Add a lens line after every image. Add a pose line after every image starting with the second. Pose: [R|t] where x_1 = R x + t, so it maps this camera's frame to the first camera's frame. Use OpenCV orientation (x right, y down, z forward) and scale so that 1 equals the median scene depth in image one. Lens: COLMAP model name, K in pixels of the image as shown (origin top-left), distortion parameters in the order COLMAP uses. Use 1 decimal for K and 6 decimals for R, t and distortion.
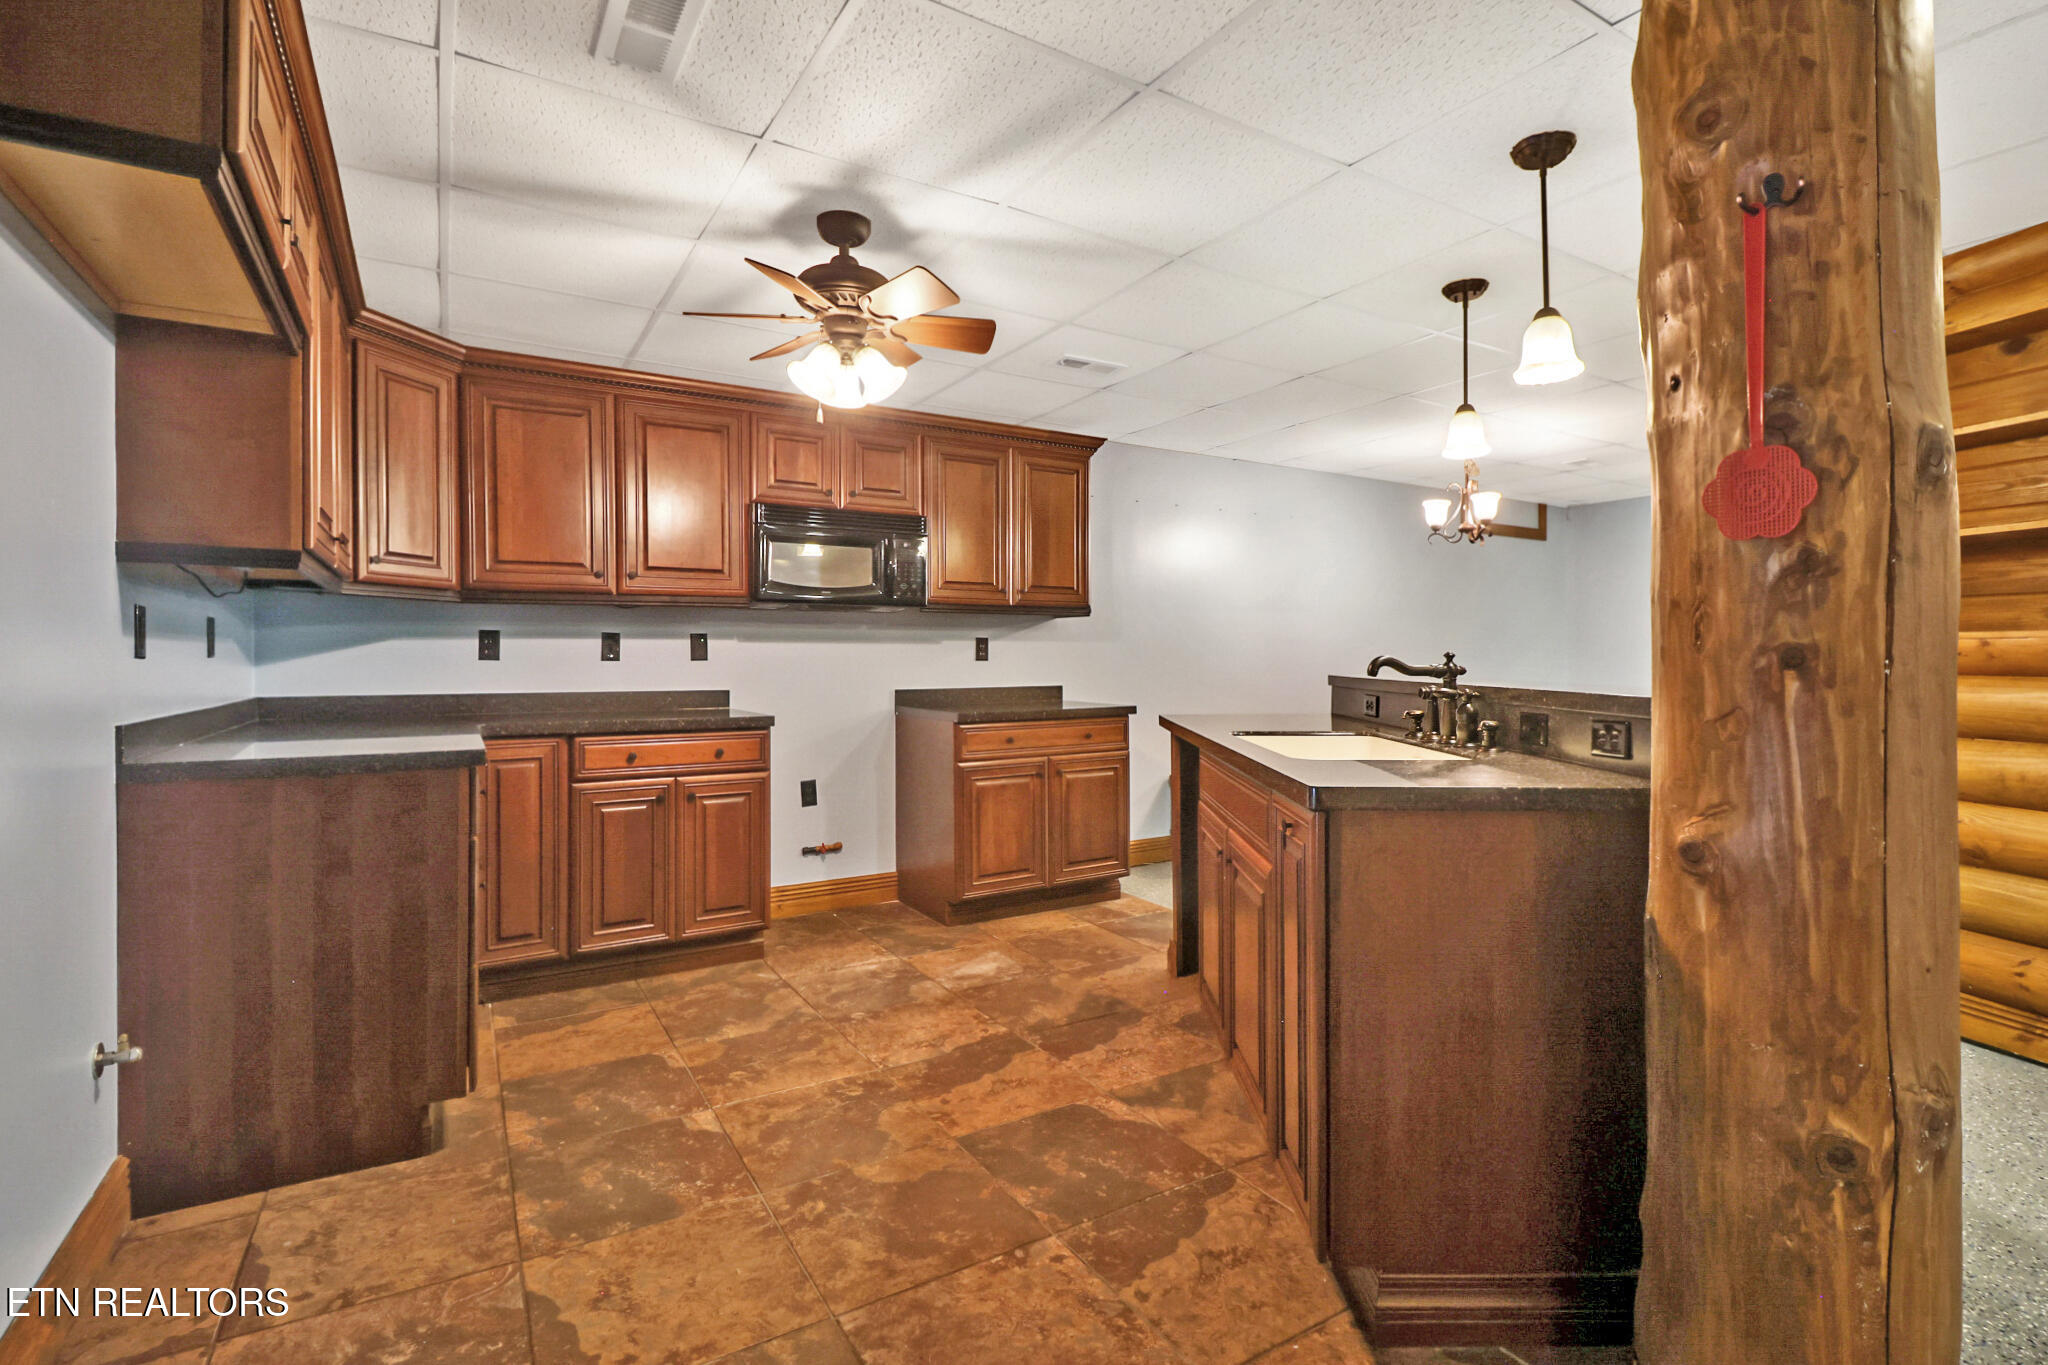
lens RADIAL K [[955.3, 0, 1041.7], [0, 955.3, 653.6], [0, 0, 1]] dist [-0.000650, -0.008578]
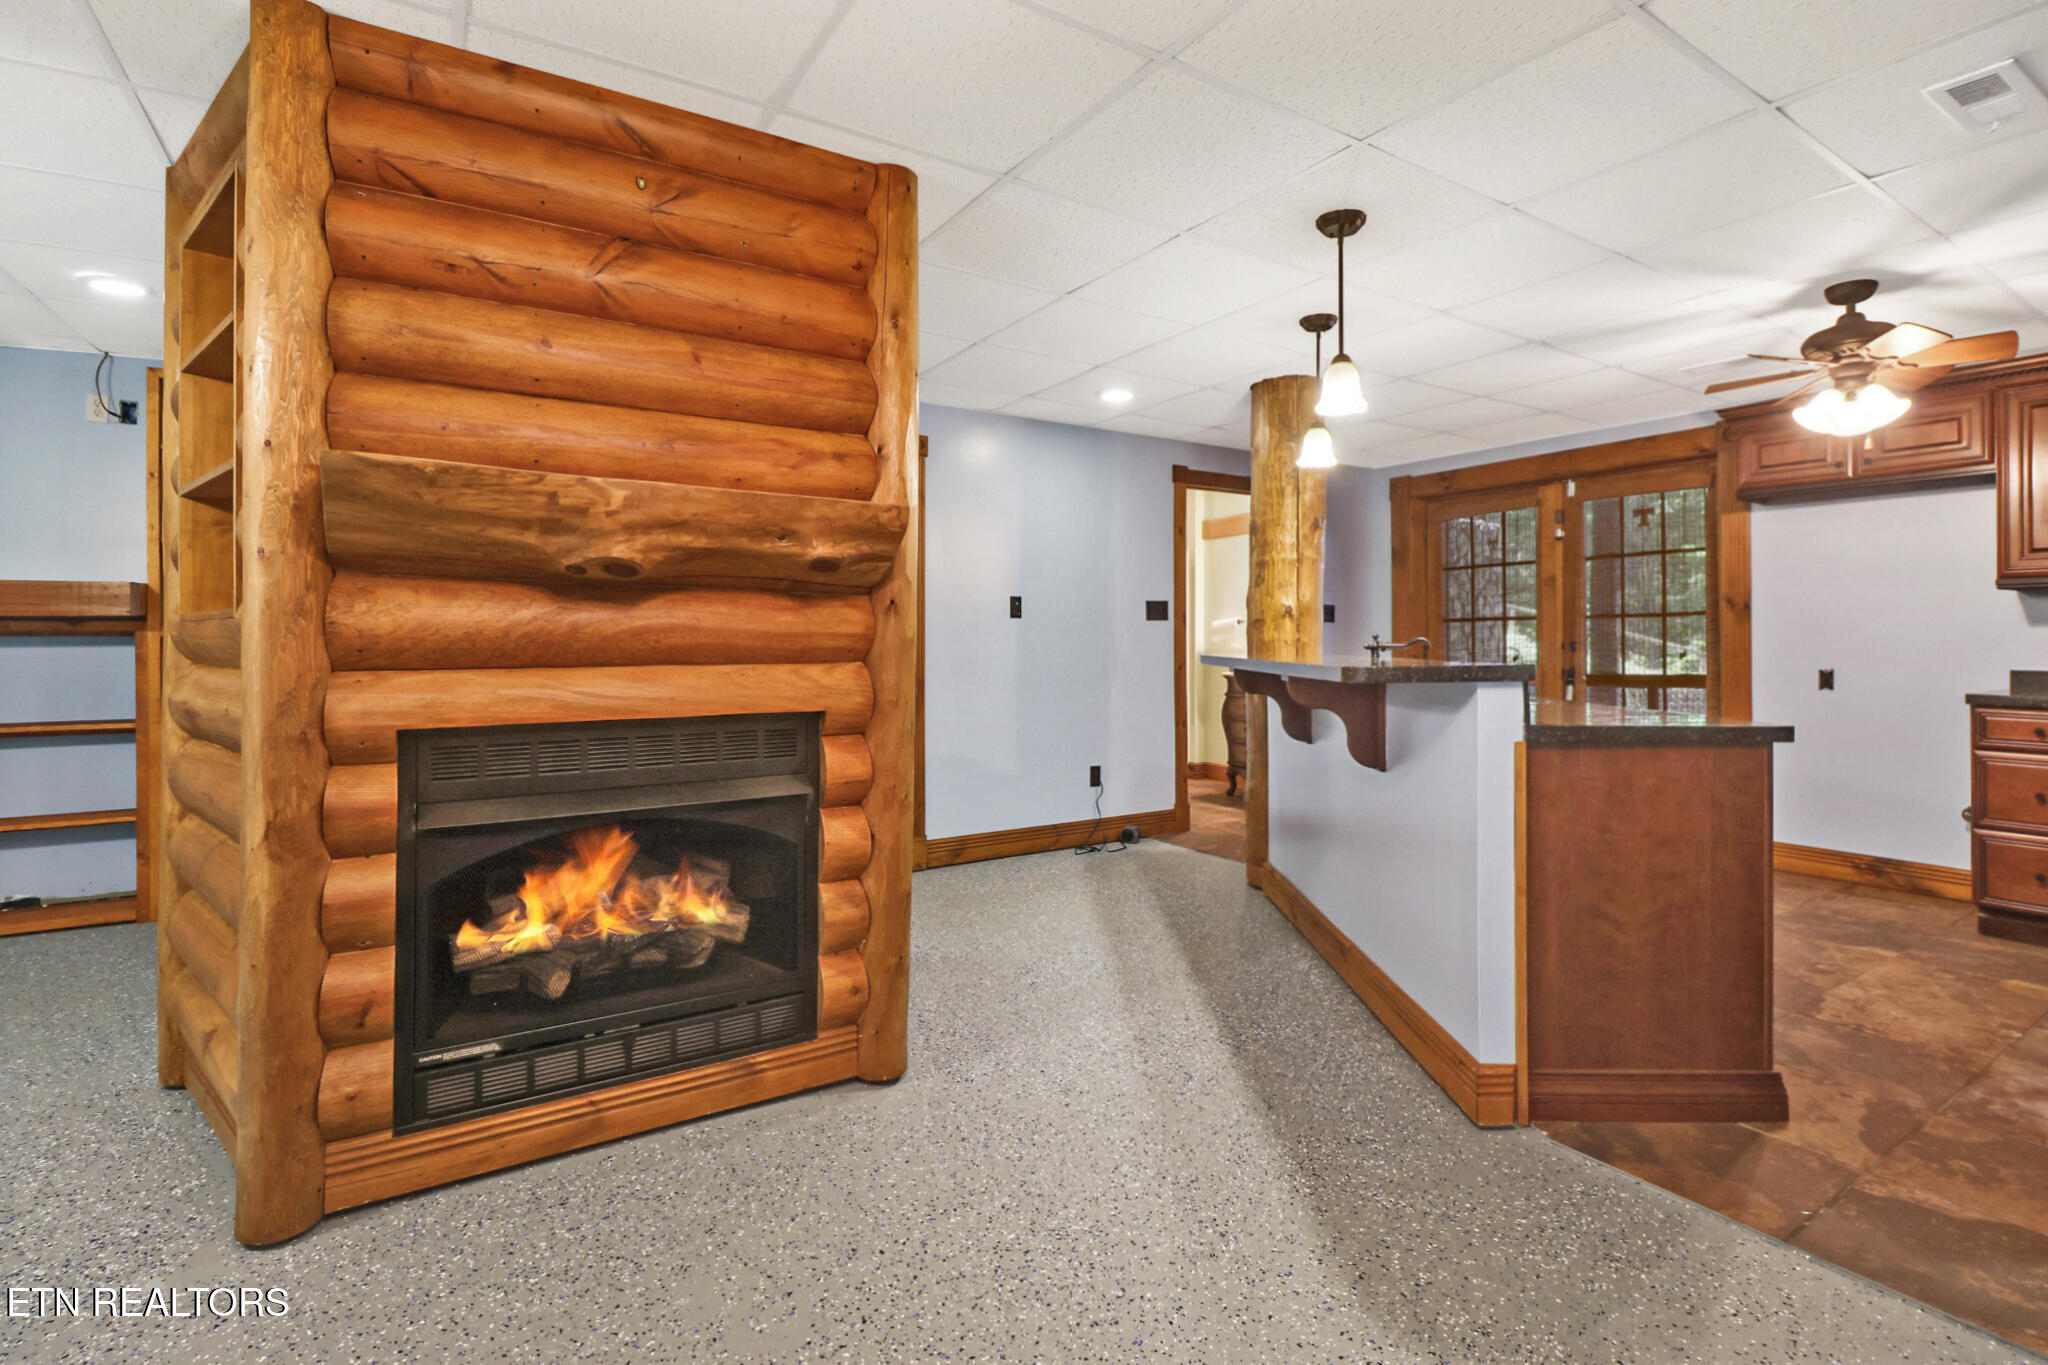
lens RADIAL K [[955.3, 0, 1041.7], [0, 955.3, 653.6], [0, 0, 1]] dist [-0.000650, -0.008578]
pose [[-0.999882, 0.004352, -0.014745, 0.772934], [0.004283, 0.999980, 0.004701, 0.014254], [0.014765, 0.004637, -0.999880, 1.971084]]
